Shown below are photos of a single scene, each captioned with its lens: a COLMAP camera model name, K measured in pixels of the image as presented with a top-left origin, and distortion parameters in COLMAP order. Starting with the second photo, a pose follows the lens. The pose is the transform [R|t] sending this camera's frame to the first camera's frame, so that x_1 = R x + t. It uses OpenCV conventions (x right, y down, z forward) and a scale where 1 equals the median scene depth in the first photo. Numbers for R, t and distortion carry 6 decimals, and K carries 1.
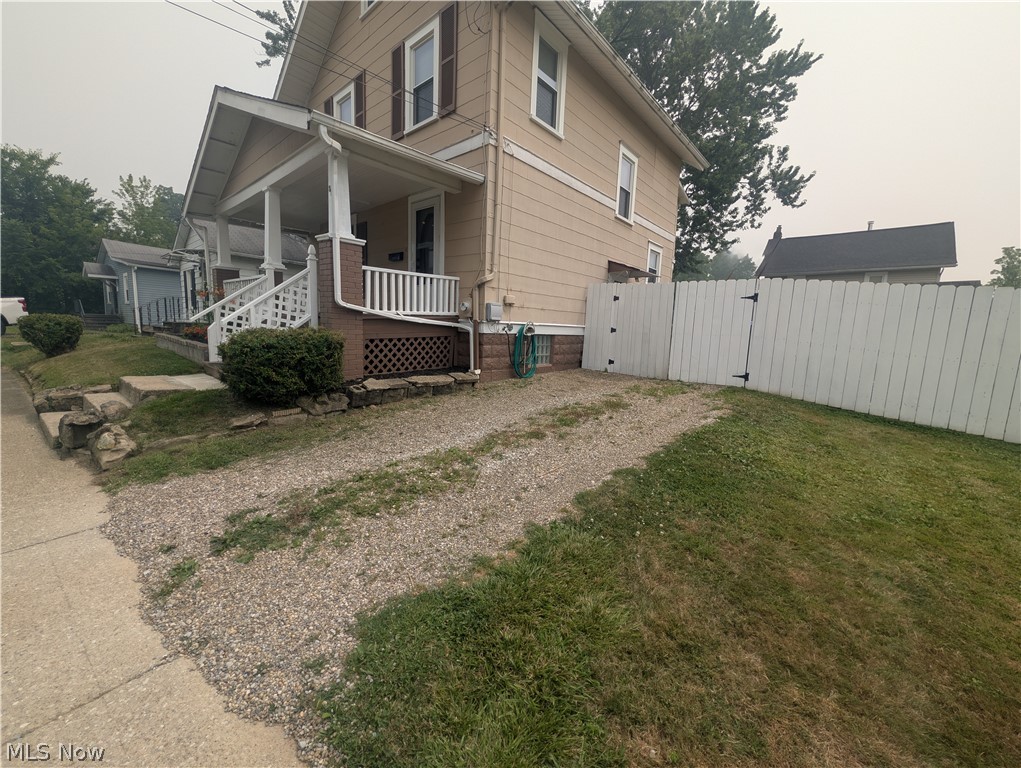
lens RADIAL K [[388.2, 0, 511.4], [0, 388.2, 381.0], [0, 0, 1]] dist [-0.000004, 0.000052]
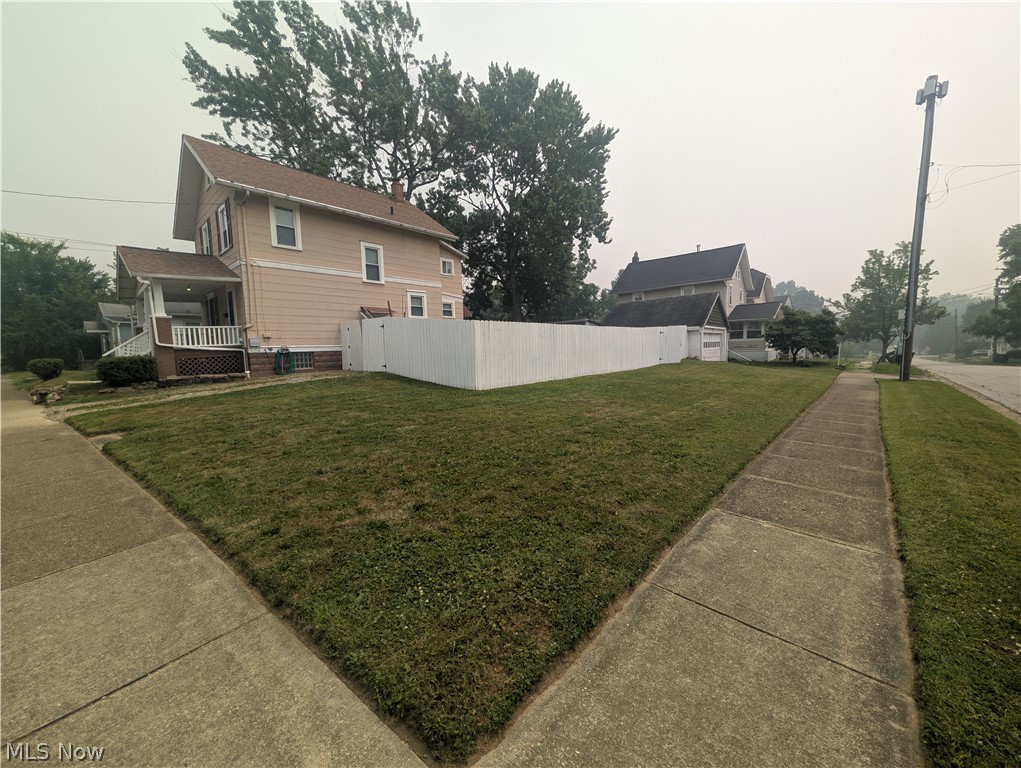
lens RADIAL K [[385.9, 0, 510.5], [0, 385.9, 384.0], [0, 0, 1]] dist [0.001568, -0.000008]
pose [[0.997578, -0.064663, -0.025627, 1.078861], [0.063457, 0.996953, -0.045363, 0.175634], [0.028482, 0.043627, 0.998642, -0.786353]]
